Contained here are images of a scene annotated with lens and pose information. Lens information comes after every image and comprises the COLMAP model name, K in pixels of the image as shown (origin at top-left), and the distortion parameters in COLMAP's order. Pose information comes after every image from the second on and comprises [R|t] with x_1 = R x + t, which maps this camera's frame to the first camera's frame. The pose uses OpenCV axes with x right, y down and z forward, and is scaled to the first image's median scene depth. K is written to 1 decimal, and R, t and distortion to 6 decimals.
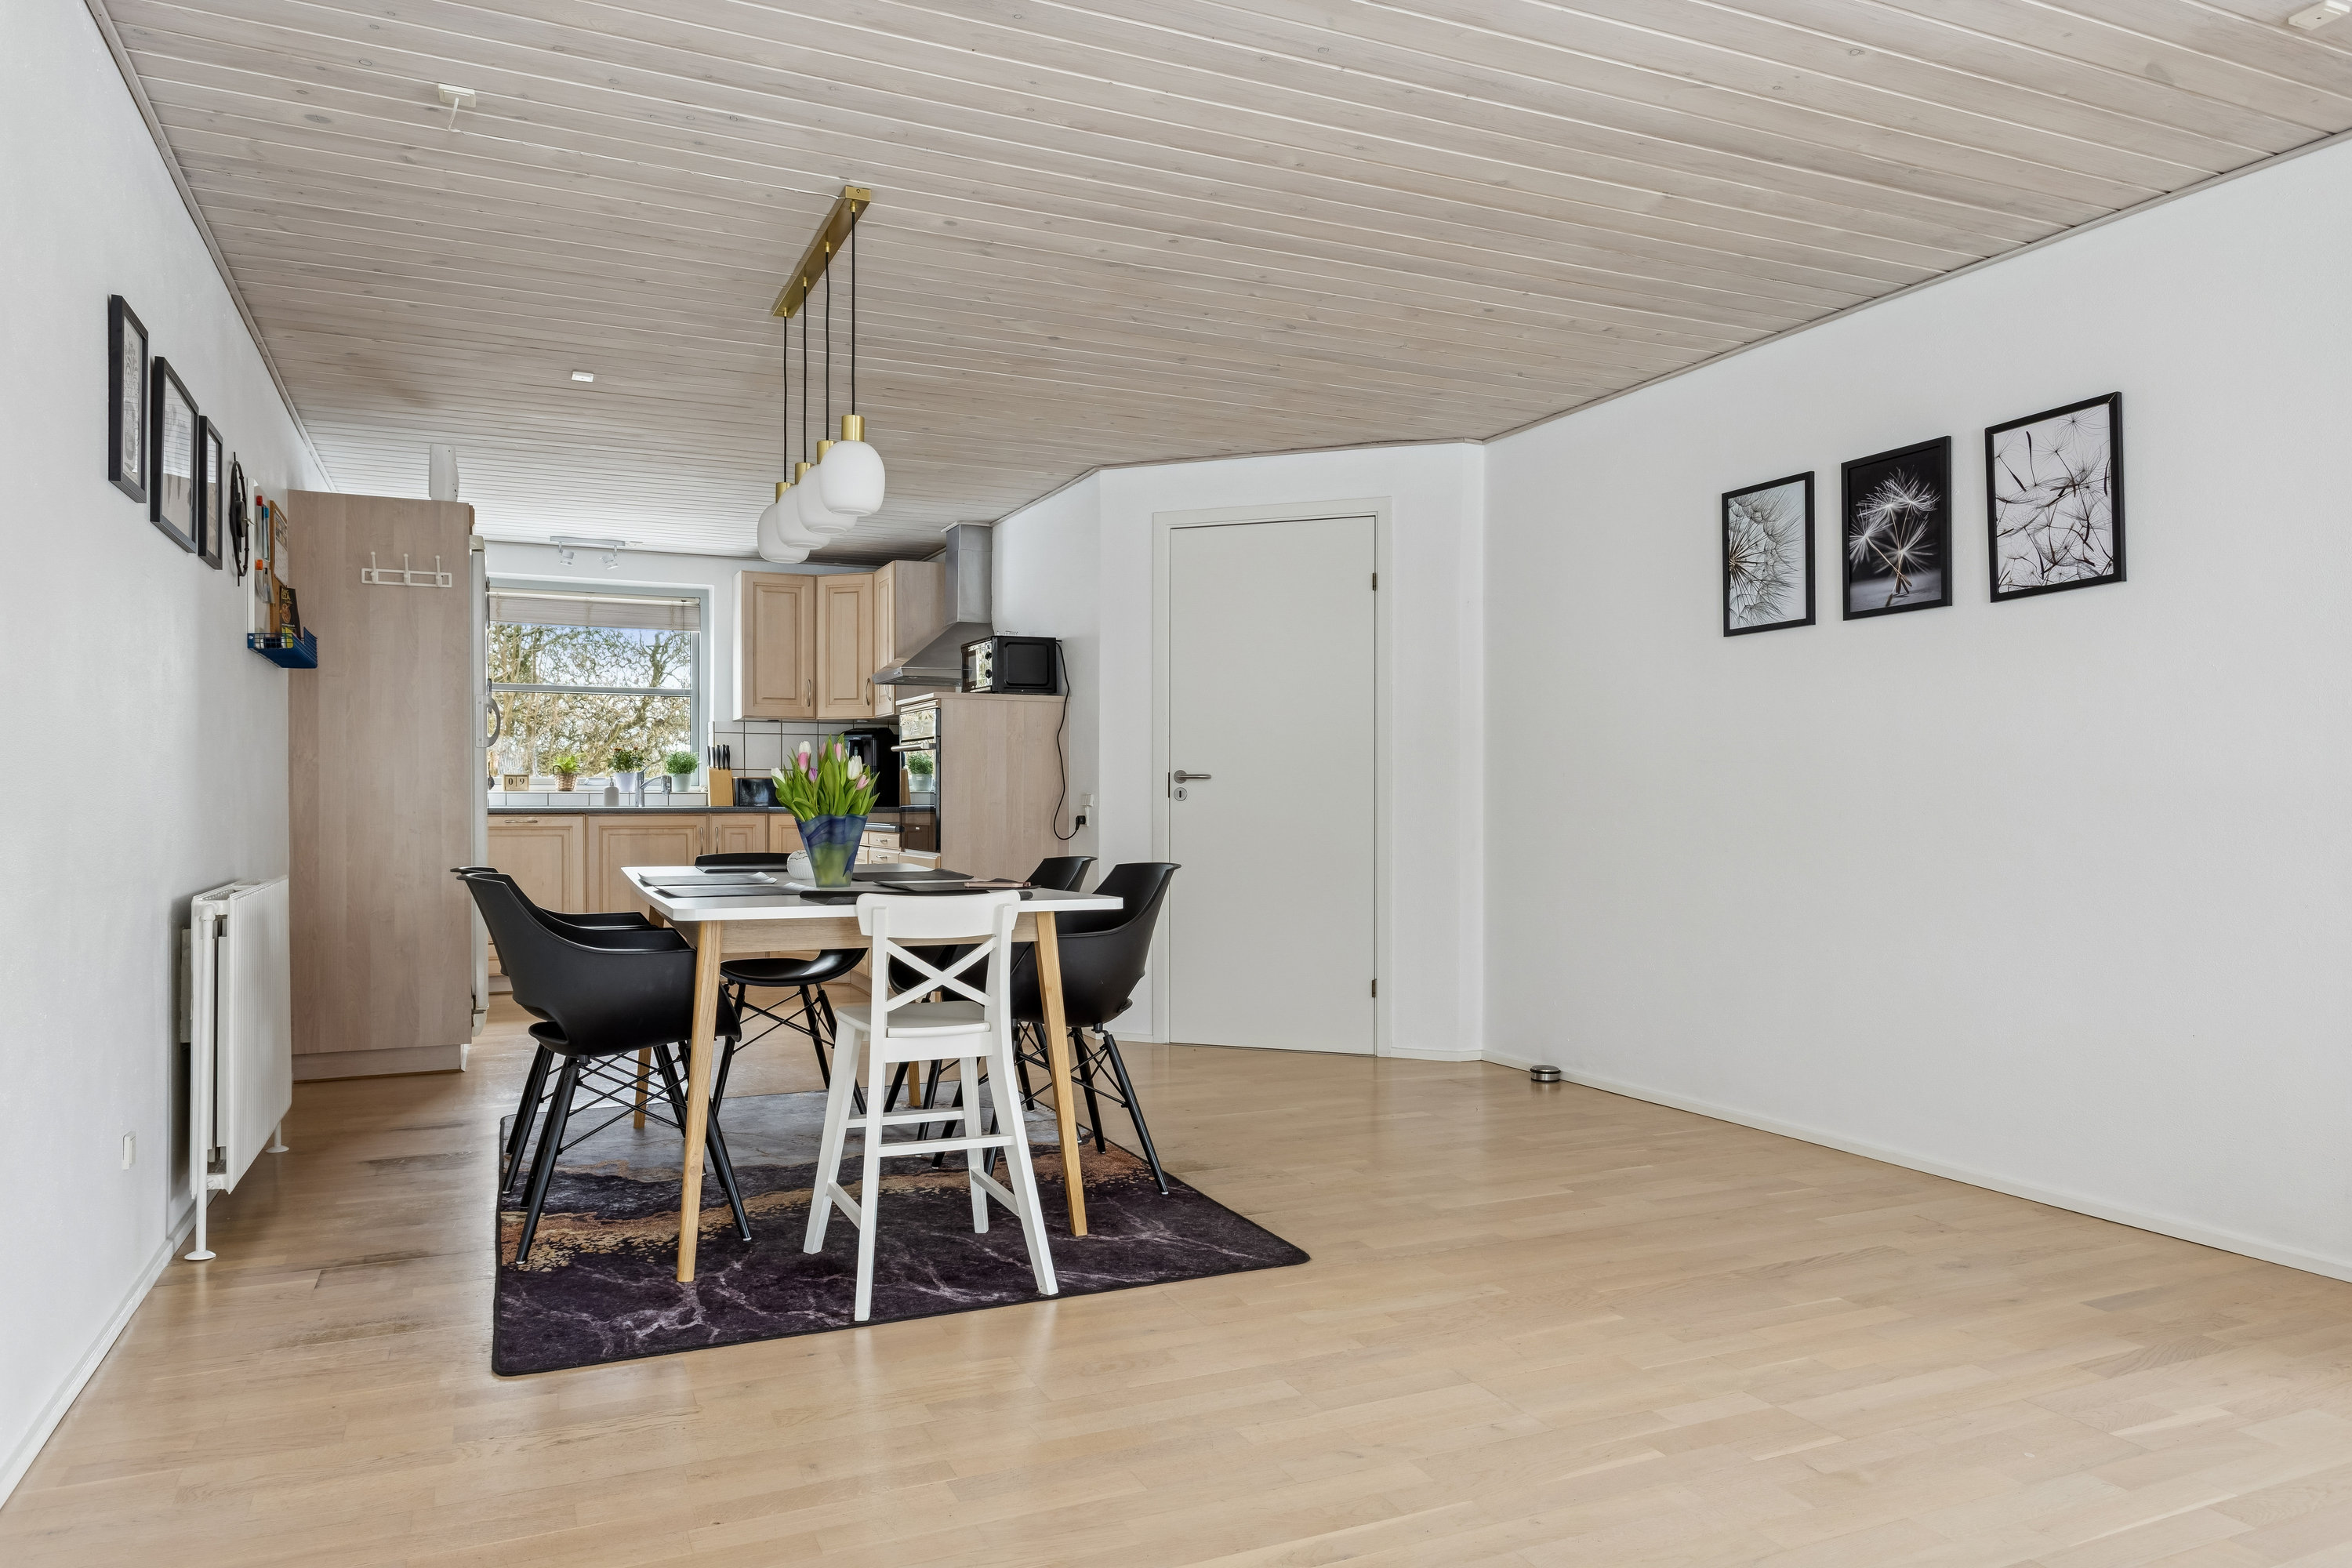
lens RADIAL K [[1519.2, 0, 1180.3], [0, 1519.2, 821.3], [0, 0, 1]] dist [-0.006672, 0.002000]
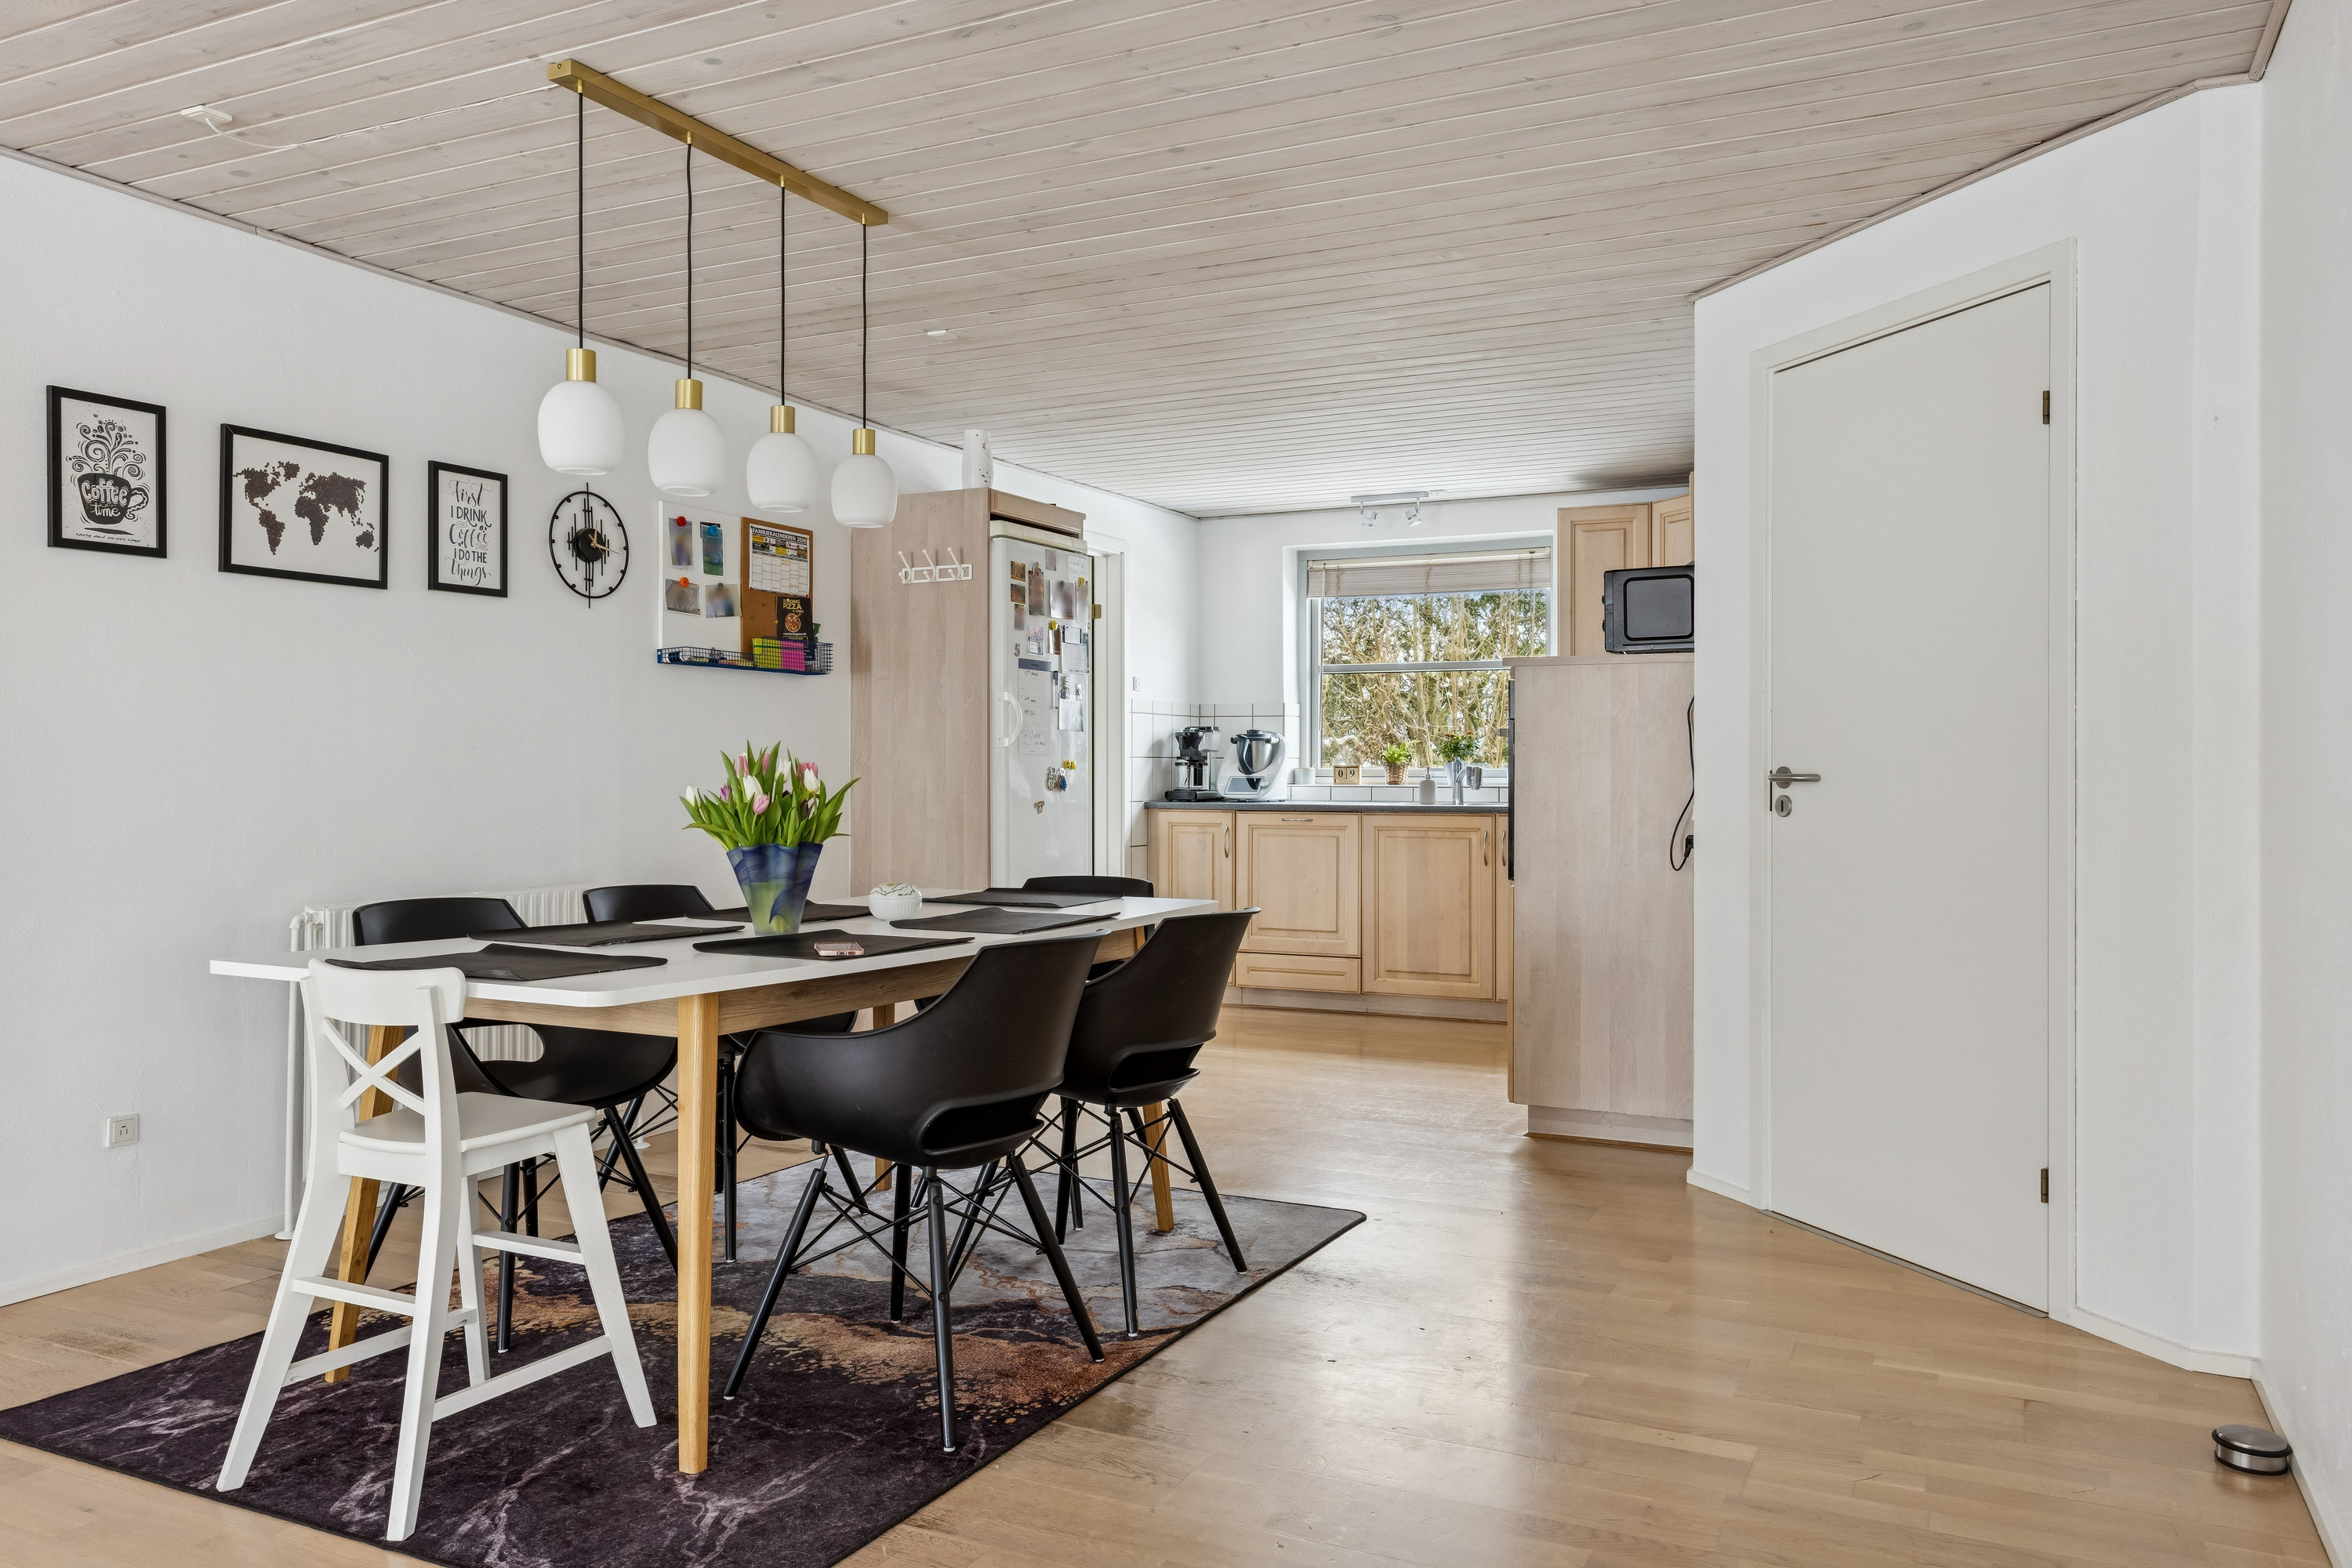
lens RADIAL K [[1706.5, 0, 1167.8], [0, 1706.5, 775.6], [0, 0, 1]] dist [0.004432, 0.004609]
pose [[0.629176, 0.001027, -0.777262, 0.280892], [-0.010433, 0.999920, -0.007124, -0.016715], [0.777193, 0.012592, 0.629136, 0.282309]]
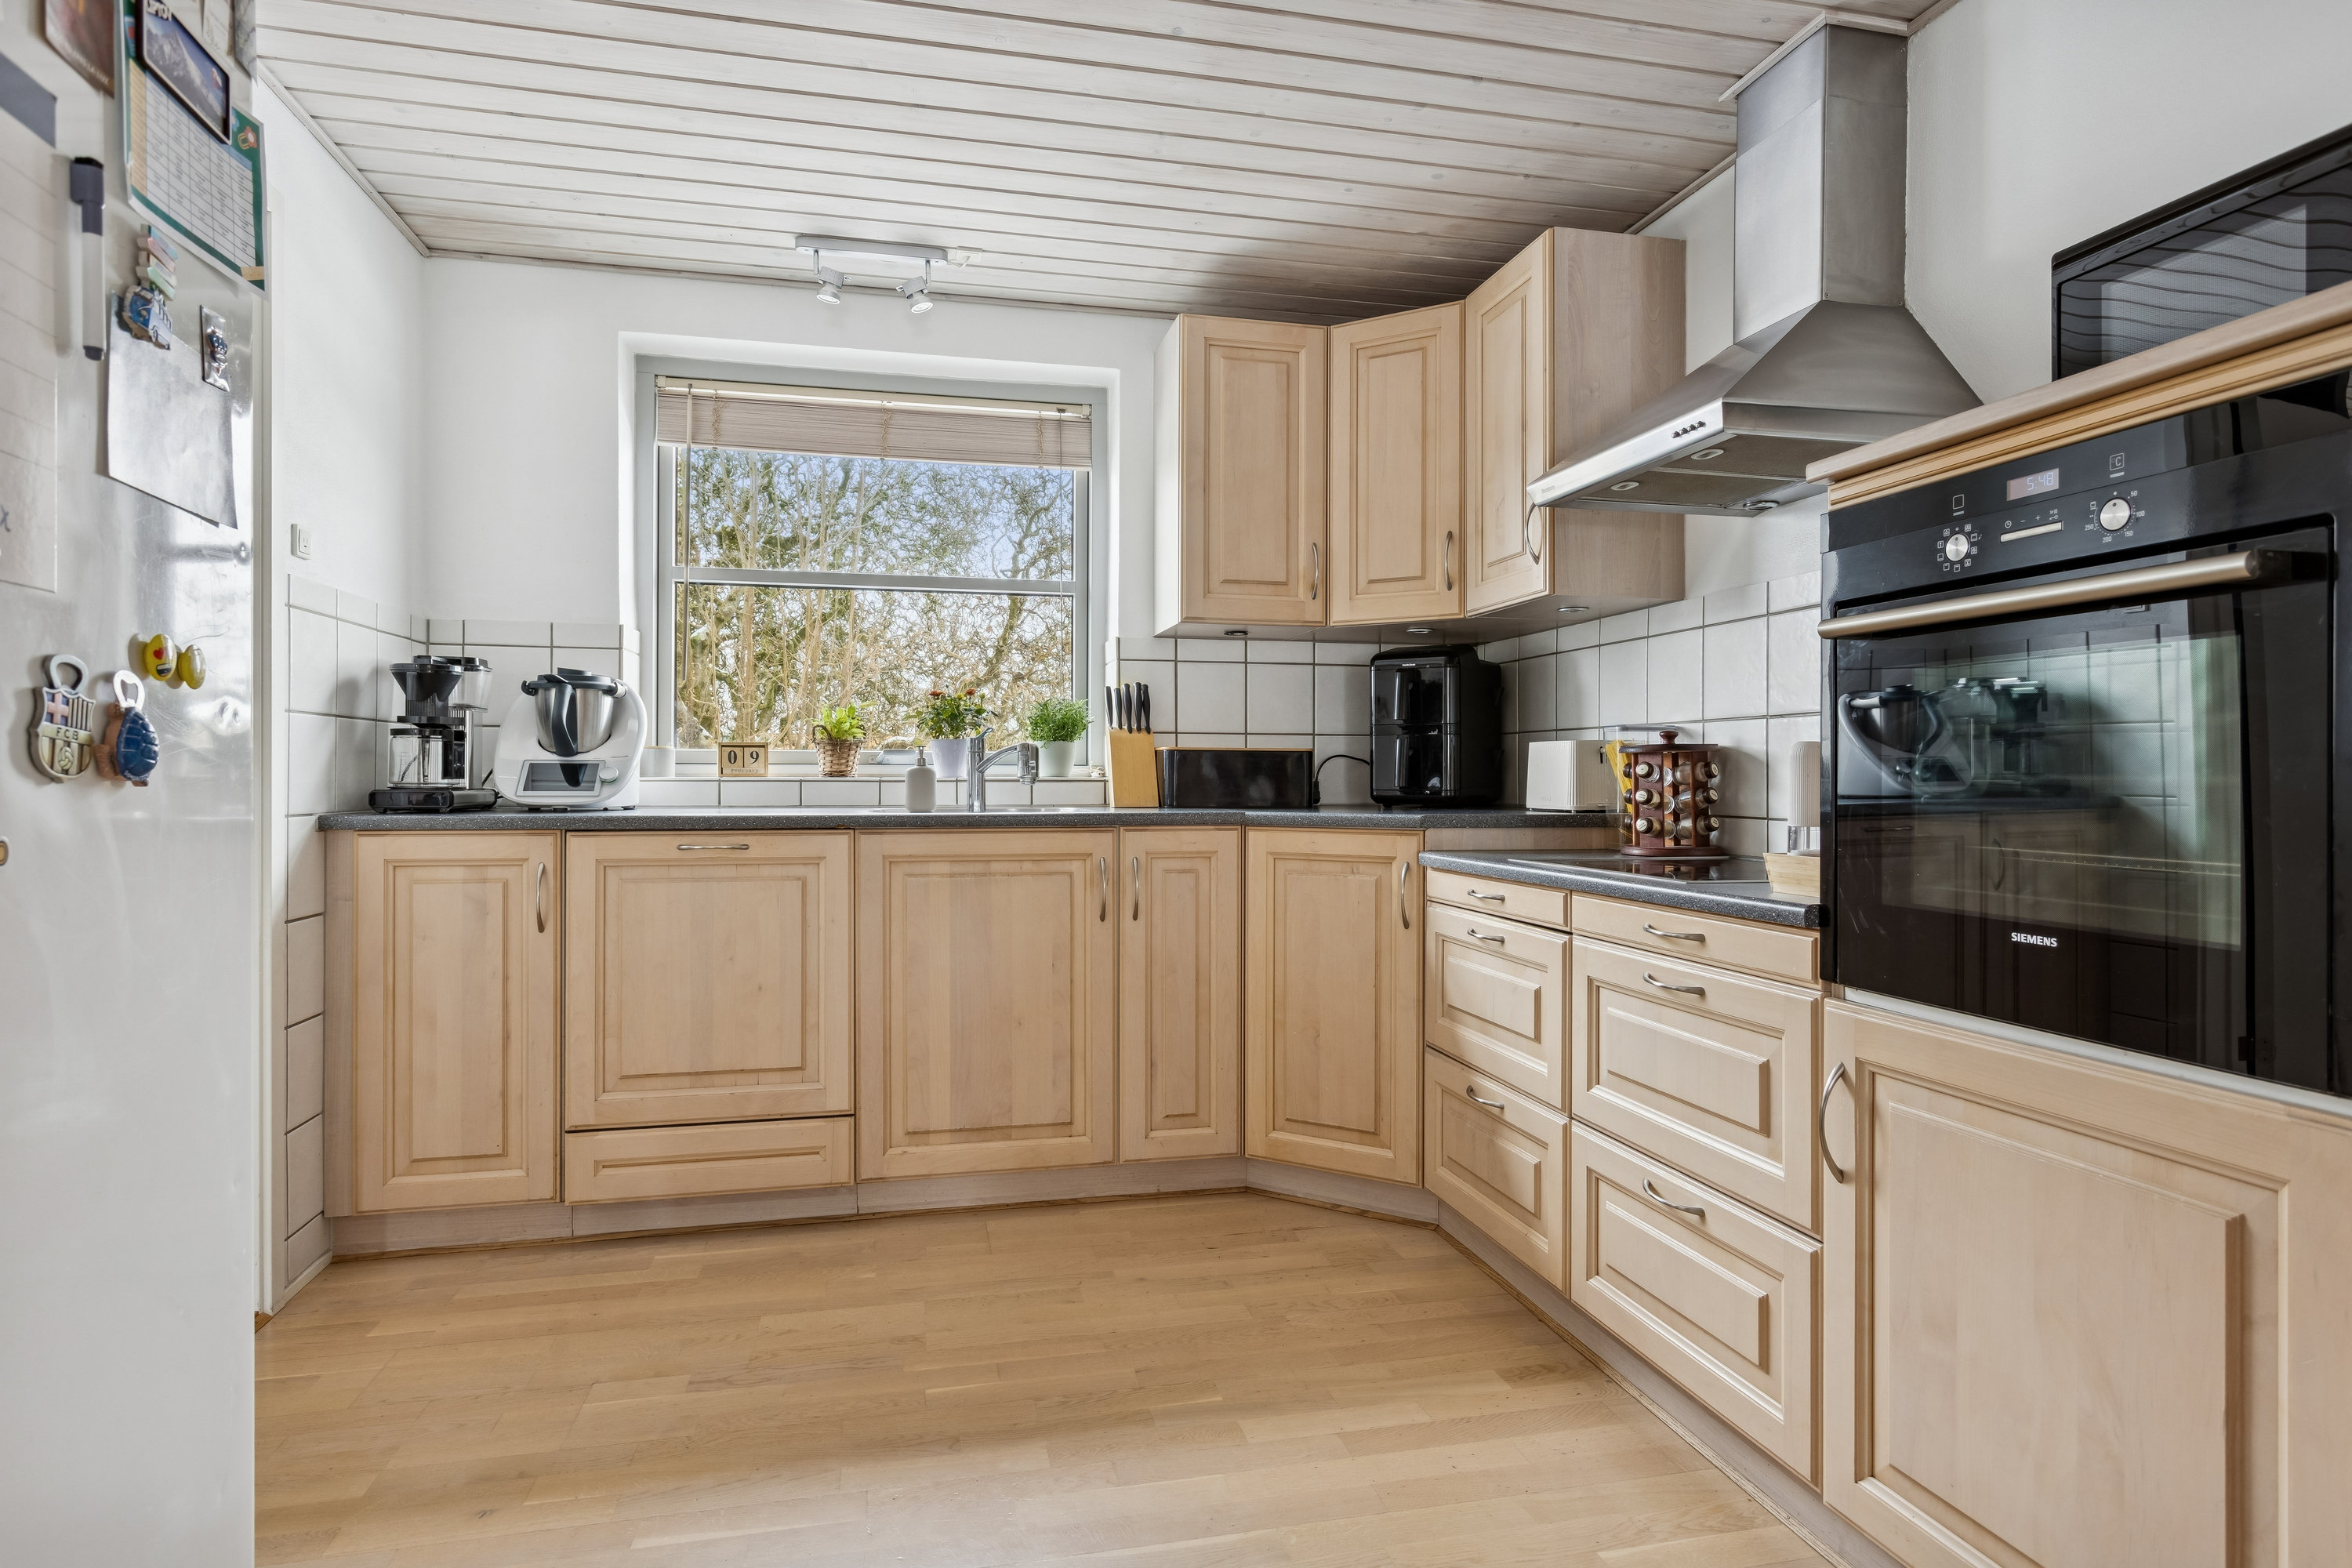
lens RADIAL K [[1241.1, 0, 1170.7], [0, 1241.1, 779.2], [0, 0, 1]] dist [0.002240, 0.001030]
pose [[0.978287, 0.000525, -0.207253, -0.213294], [-0.003212, 0.999915, -0.012632, -0.014312], [0.207229, 0.013023, 0.978206, 0.626076]]
